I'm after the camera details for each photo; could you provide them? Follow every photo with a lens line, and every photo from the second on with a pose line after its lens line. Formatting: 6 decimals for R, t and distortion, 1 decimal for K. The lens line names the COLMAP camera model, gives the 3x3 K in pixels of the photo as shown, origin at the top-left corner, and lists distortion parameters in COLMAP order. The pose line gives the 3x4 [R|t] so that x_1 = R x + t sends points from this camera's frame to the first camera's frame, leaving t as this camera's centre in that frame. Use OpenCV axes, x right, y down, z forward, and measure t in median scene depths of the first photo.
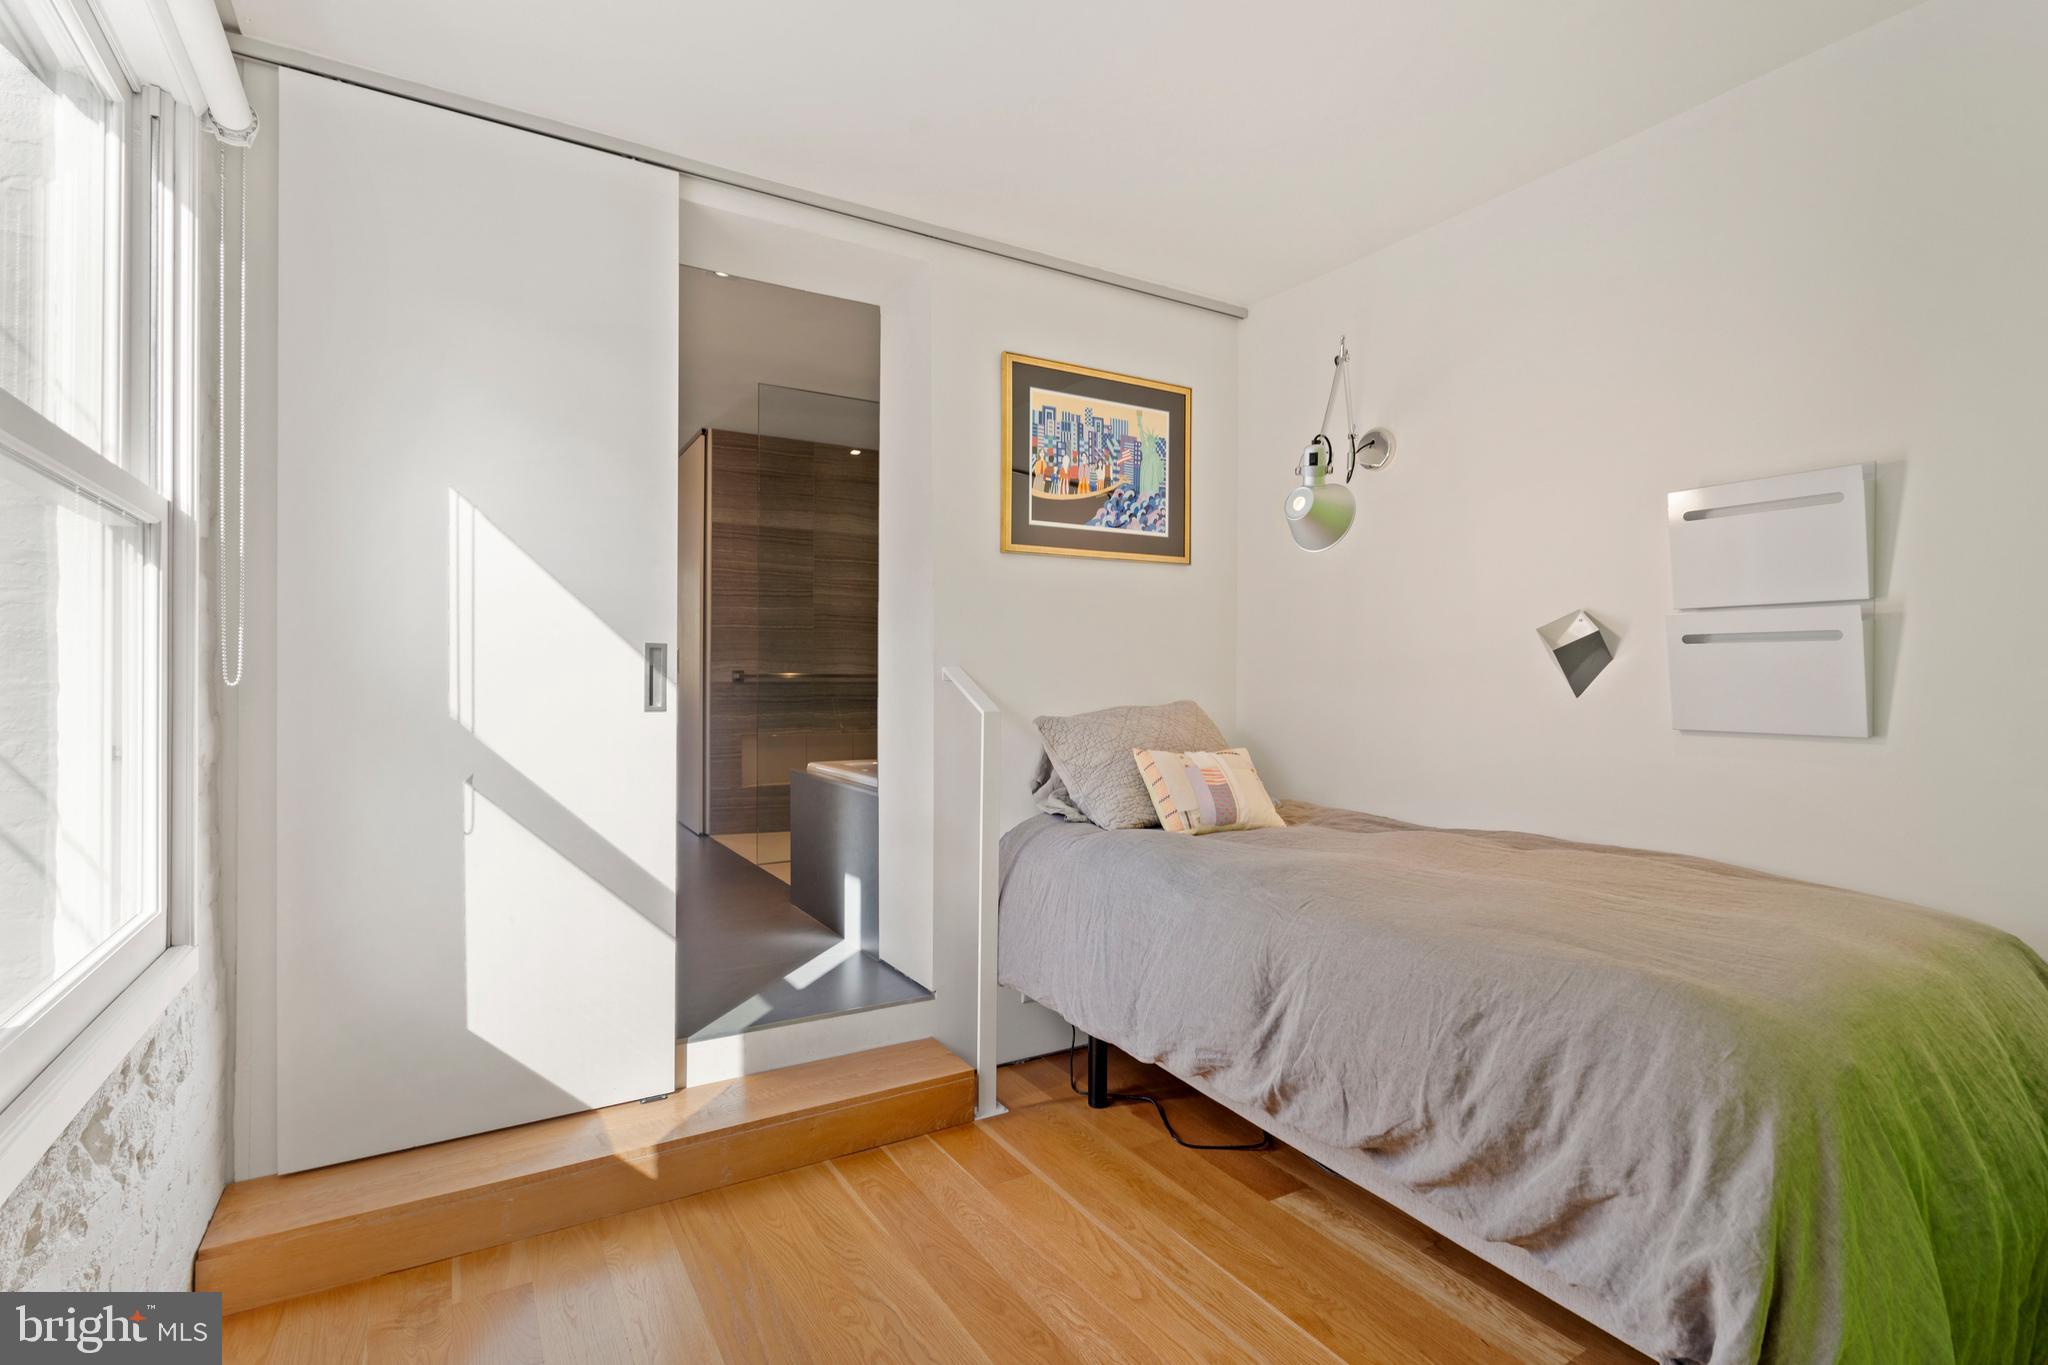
lens RADIAL K [[937.7, 0, 1020.8], [0, 937.7, 682.2], [0, 0, 1]] dist [-0.001640, 0.000639]
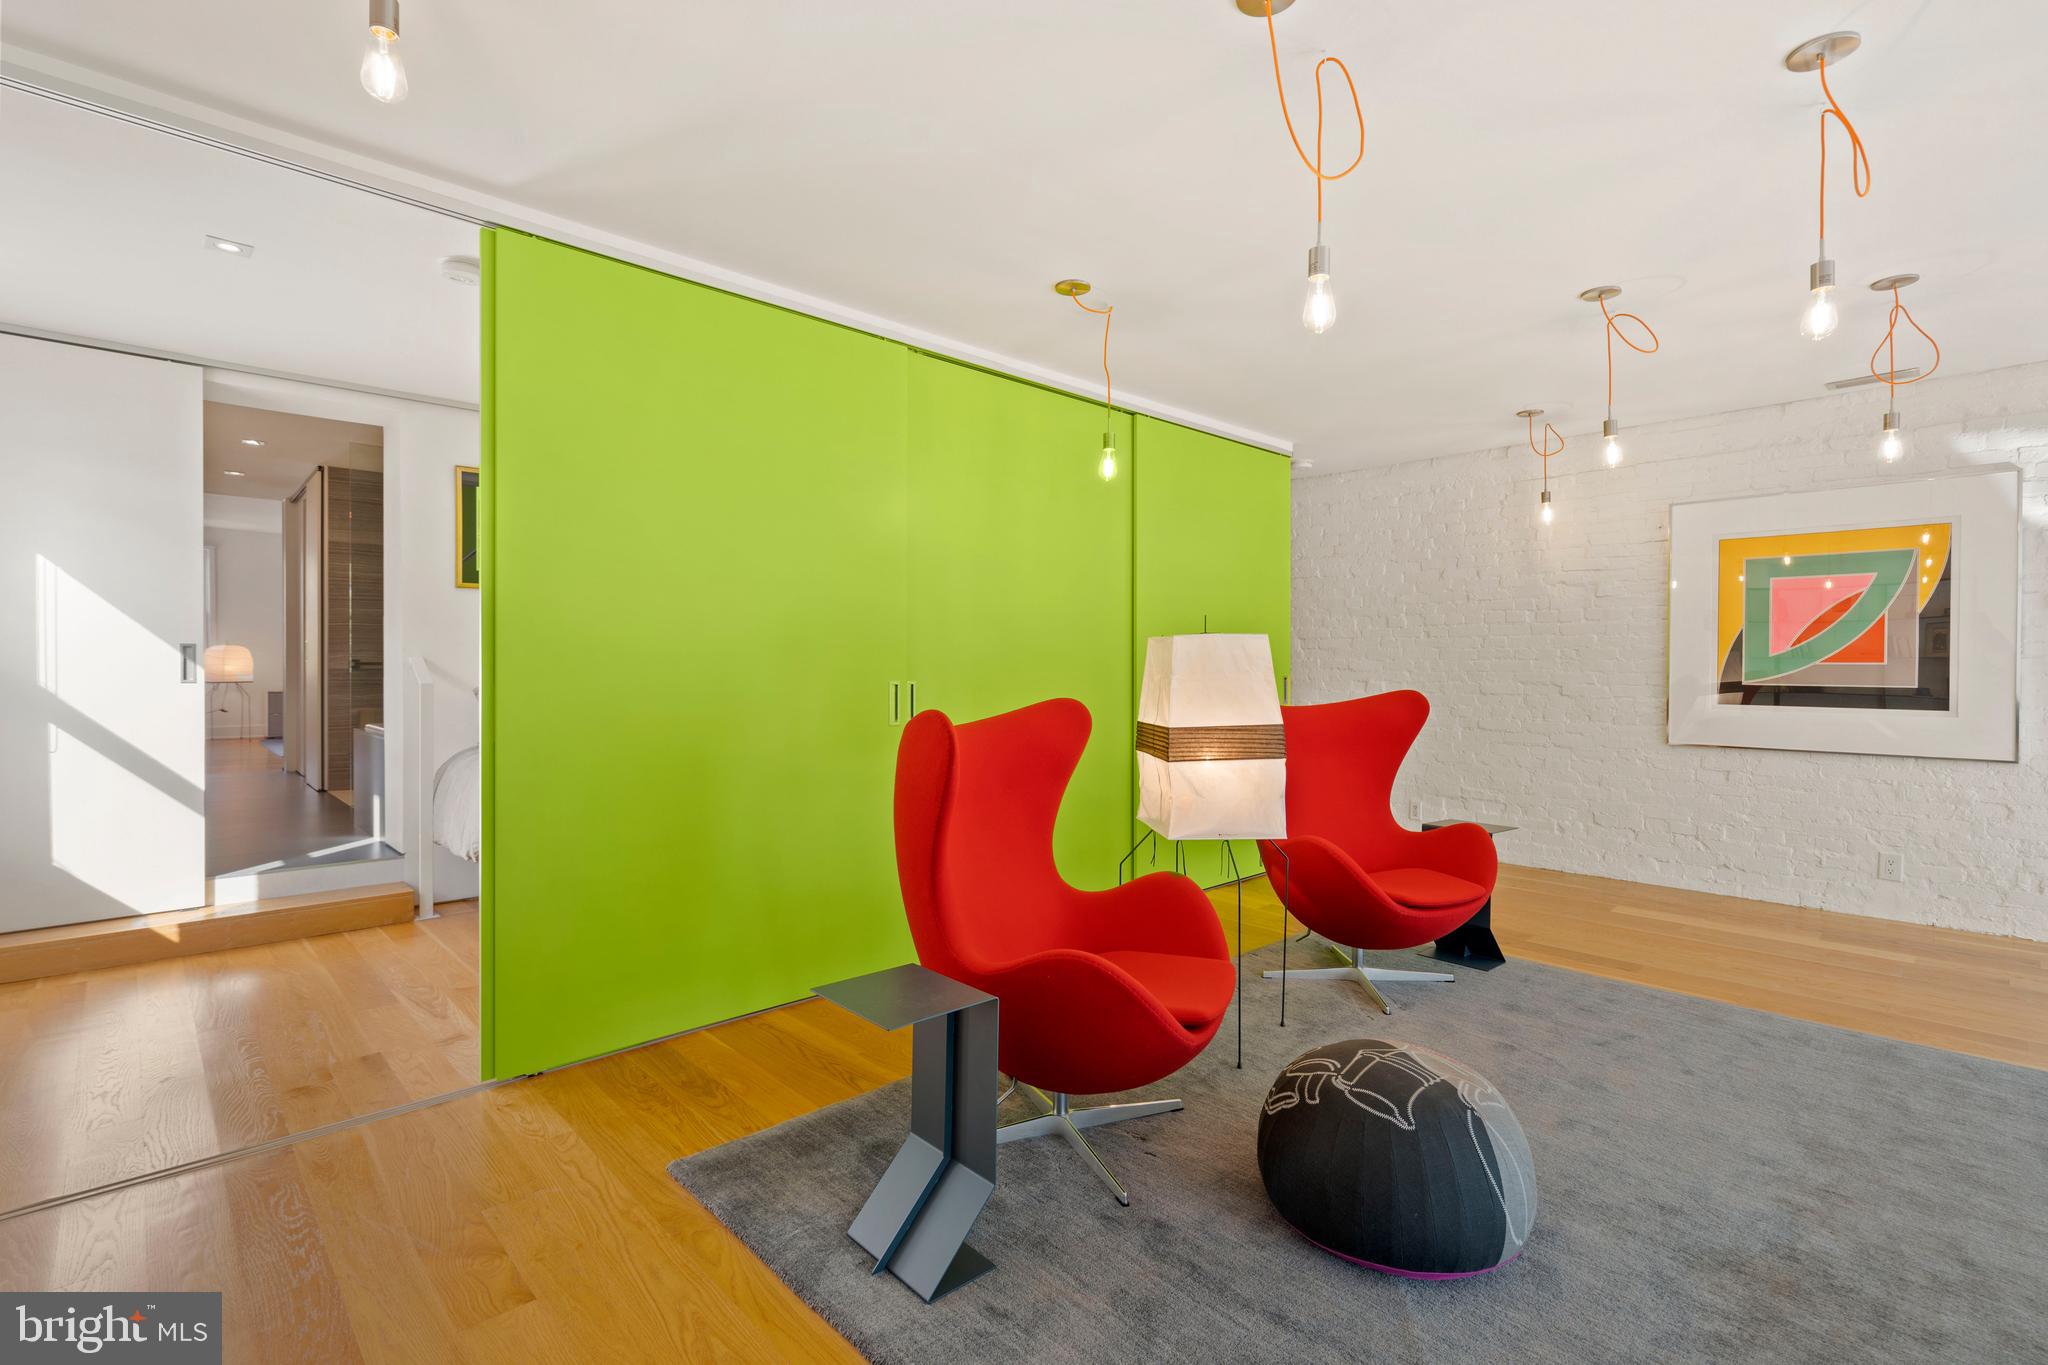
lens RADIAL K [[937.7, 0, 1028.3], [0, 937.7, 675.4], [0, 0, 1]] dist [-0.001640, 0.000639]
pose [[0.976913, -0.003661, 0.213608, 0.735335], [0.002649, 0.999984, 0.005024, 0.011925], [-0.213623, -0.004343, 0.976907, -0.986523]]
